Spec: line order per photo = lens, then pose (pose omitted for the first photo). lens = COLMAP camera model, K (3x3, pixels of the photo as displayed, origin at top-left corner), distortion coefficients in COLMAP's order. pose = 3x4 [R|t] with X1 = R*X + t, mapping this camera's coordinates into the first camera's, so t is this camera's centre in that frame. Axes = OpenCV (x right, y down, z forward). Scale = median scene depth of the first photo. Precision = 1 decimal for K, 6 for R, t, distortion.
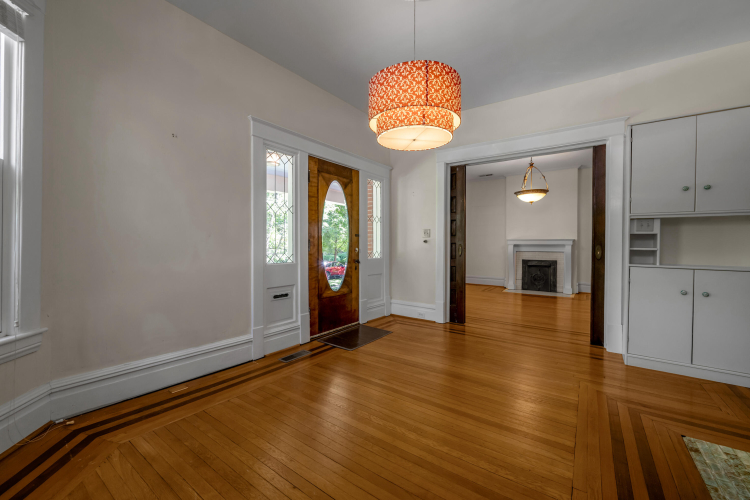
lens RADIAL K [[302.4, 0, 375.0], [0, 302.4, 250.0], [0, 0, 1]] dist [0.000929, 0.000130]
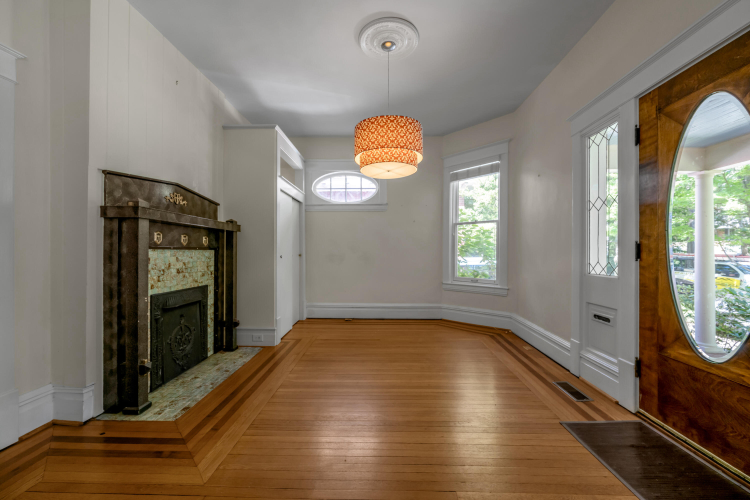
lens RADIAL K [[311.4, 0, 386.9], [0, 311.4, 253.9], [0, 0, 1]] dist [-0.002485, -0.000424]
pose [[-0.811375, 0.000538, -0.584526, 0.498954], [-0.010975, 0.999809, 0.016155, -0.013541], [0.584423, 0.019524, -0.811214, 1.129665]]
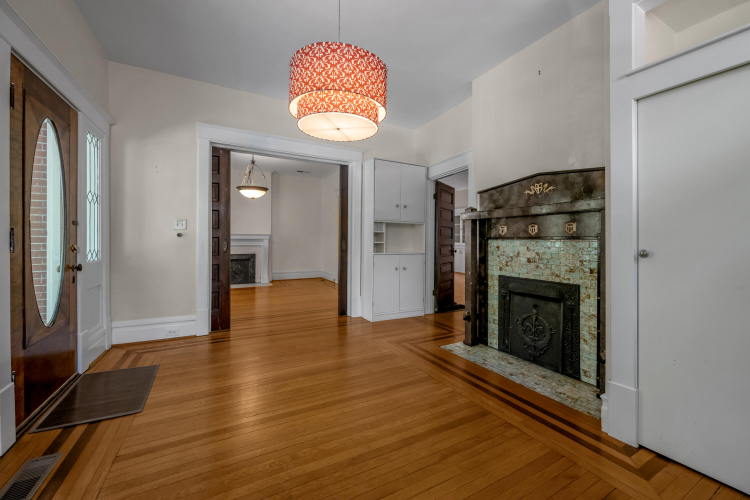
lens RADIAL K [[303.0, 0, 376.0], [0, 303.0, 243.2], [0, 0, 1]] dist [-0.000905, -0.000122]
pose [[0.444616, -0.010517, 0.895660, -0.356009], [0.012862, 0.999903, 0.005357, -0.006278], [-0.895629, 0.009139, 0.444708, 0.253364]]
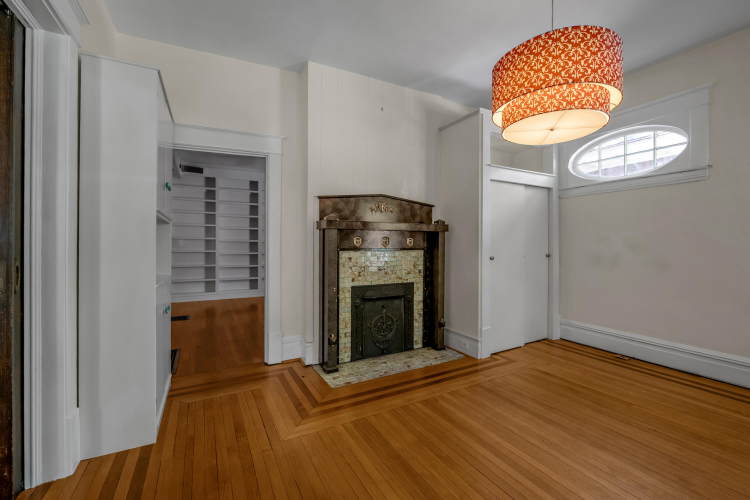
lens RADIAL K [[324.6, 0, 362.4], [0, 324.6, 247.8], [0, 0, 1]] dist [-0.001021, -0.000331]
pose [[-0.893458, -0.010291, 0.449029, 0.104632], [0.001980, 0.999638, 0.026849, -0.038448], [-0.449142, 0.024878, -0.893114, 1.080529]]
